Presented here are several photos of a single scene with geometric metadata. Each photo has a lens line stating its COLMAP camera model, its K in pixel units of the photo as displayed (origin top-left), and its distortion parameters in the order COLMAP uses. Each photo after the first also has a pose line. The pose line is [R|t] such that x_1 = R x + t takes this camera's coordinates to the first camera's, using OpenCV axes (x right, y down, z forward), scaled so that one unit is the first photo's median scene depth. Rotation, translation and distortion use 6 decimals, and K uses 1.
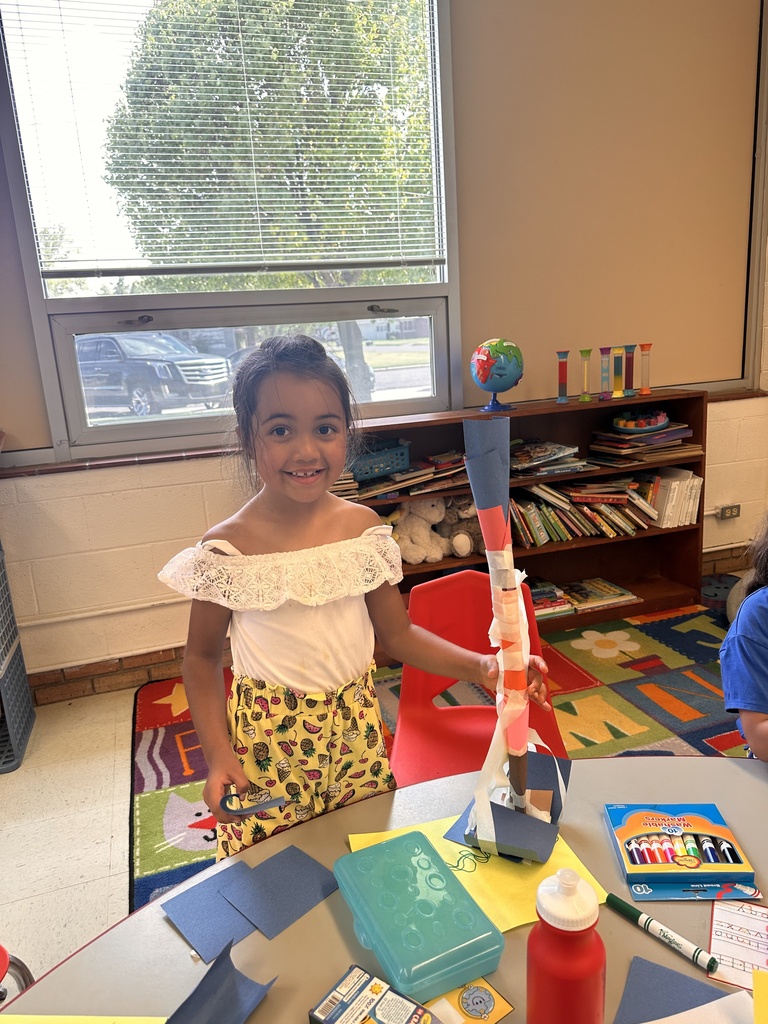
lens RADIAL K [[717.5, 0, 398.6], [0, 717.5, 537.1], [0, 0, 1]] dist [-0.003567, -0.014363]
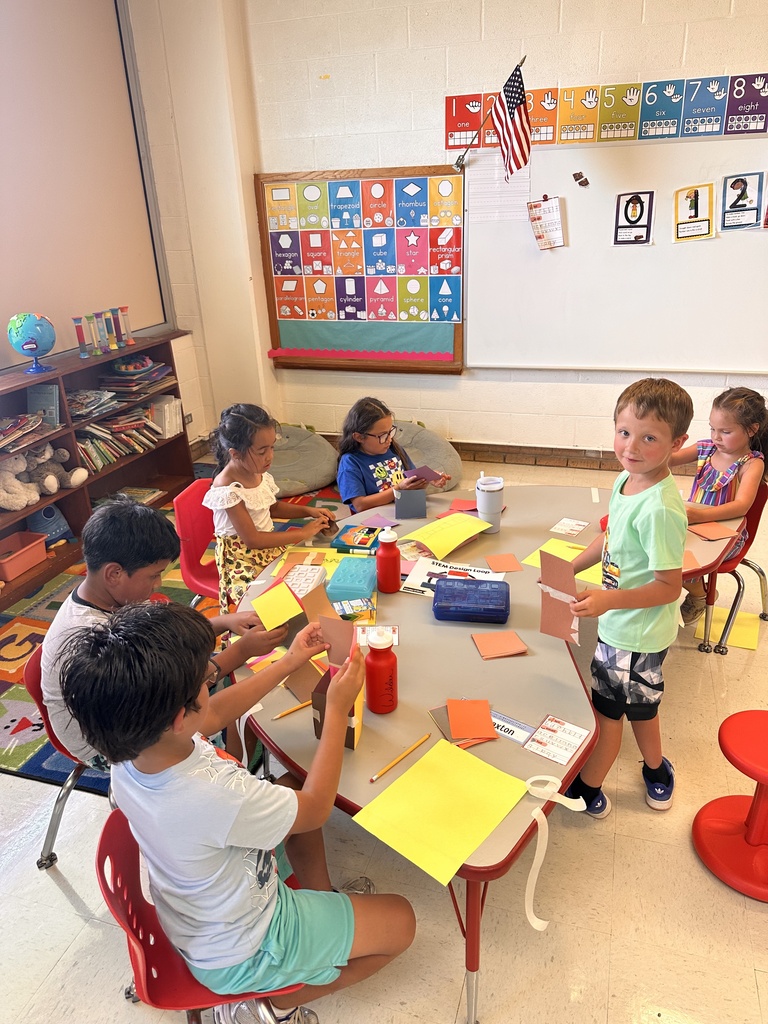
lens RADIAL K [[717.5, 0, 353.0], [0, 717.5, 537.7], [0, 0, 1]] dist [-0.003567, -0.014363]
pose [[0.617231, -0.299382, 0.727596, -0.503691], [0.207658, 0.953972, 0.216368, -0.057883], [-0.758883, 0.017542, 0.650990, -0.194959]]
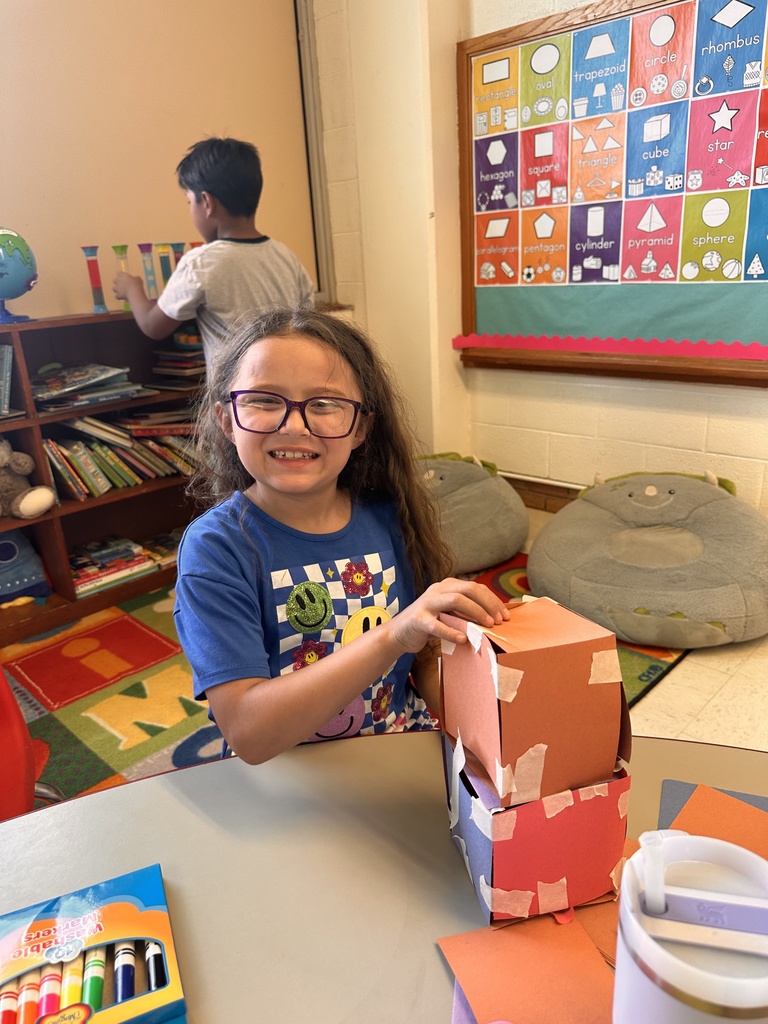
lens RADIAL K [[717.5, 0, 392.5], [0, 717.5, 539.6], [0, 0, 1]] dist [-0.003567, -0.014363]
pose [[0.888901, -0.148667, 0.433306, 0.133363], [0.120124, 0.988421, 0.092700, 0.026389], [-0.442070, -0.030351, 0.896467, 0.133007]]
